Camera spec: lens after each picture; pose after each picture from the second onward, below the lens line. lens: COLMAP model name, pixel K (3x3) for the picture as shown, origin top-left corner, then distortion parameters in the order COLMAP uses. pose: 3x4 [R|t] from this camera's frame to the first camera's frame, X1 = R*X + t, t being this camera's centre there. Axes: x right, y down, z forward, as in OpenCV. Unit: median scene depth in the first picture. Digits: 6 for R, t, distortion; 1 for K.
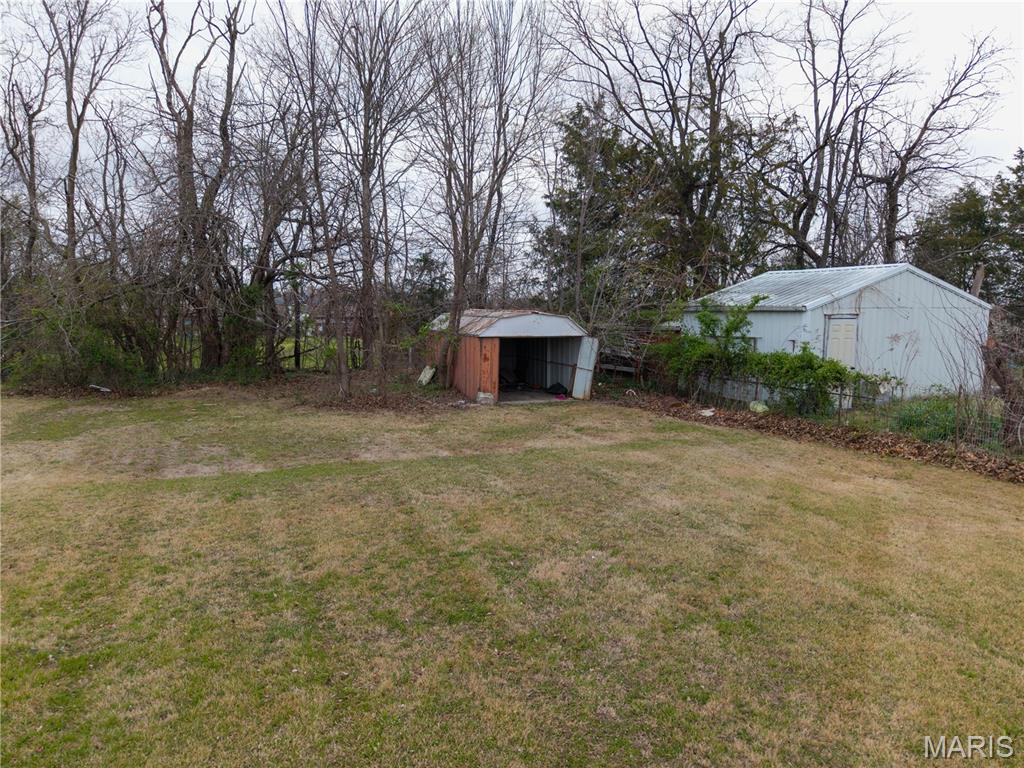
lens RADIAL K [[688.9, 0, 512.0], [0, 688.9, 384.0], [0, 0, 1]] dist [-0.001551, -0.002981]
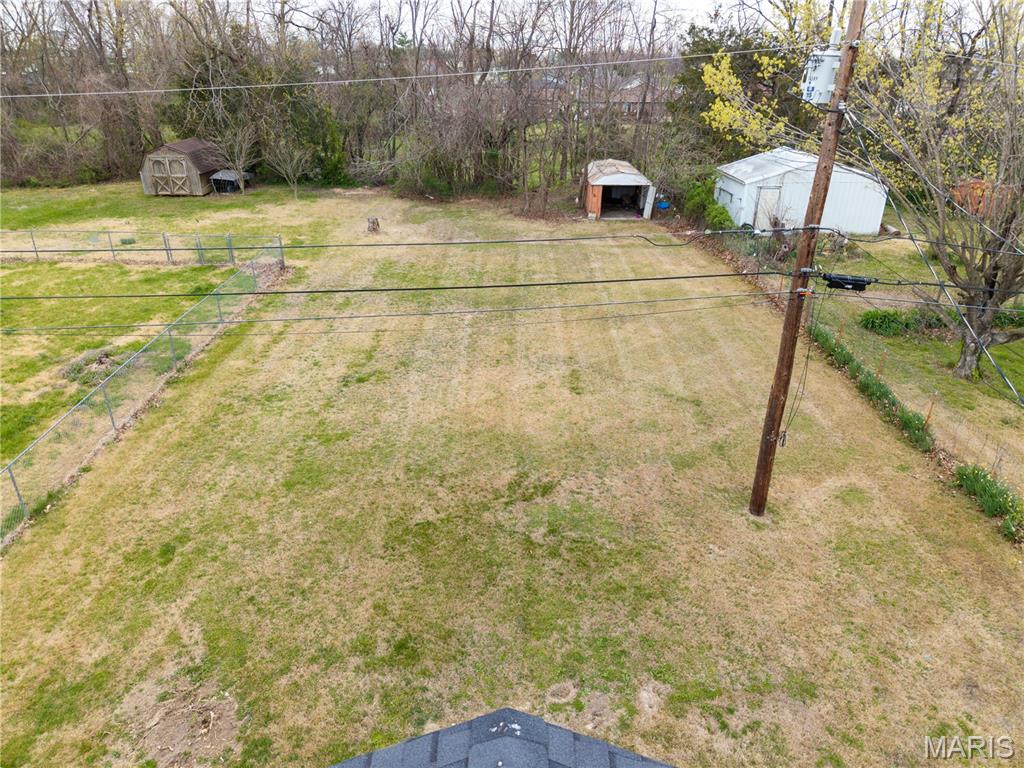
lens RADIAL K [[688.9, 0, 512.0], [0, 688.9, 384.0], [0, 0, 1]] dist [-0.001551, -0.002981]
pose [[0.920002, 0.164279, -0.355822, 0.558300], [-0.042006, 0.944011, 0.327228, -0.169608], [0.389657, -0.286104, 0.875393, -1.057268]]
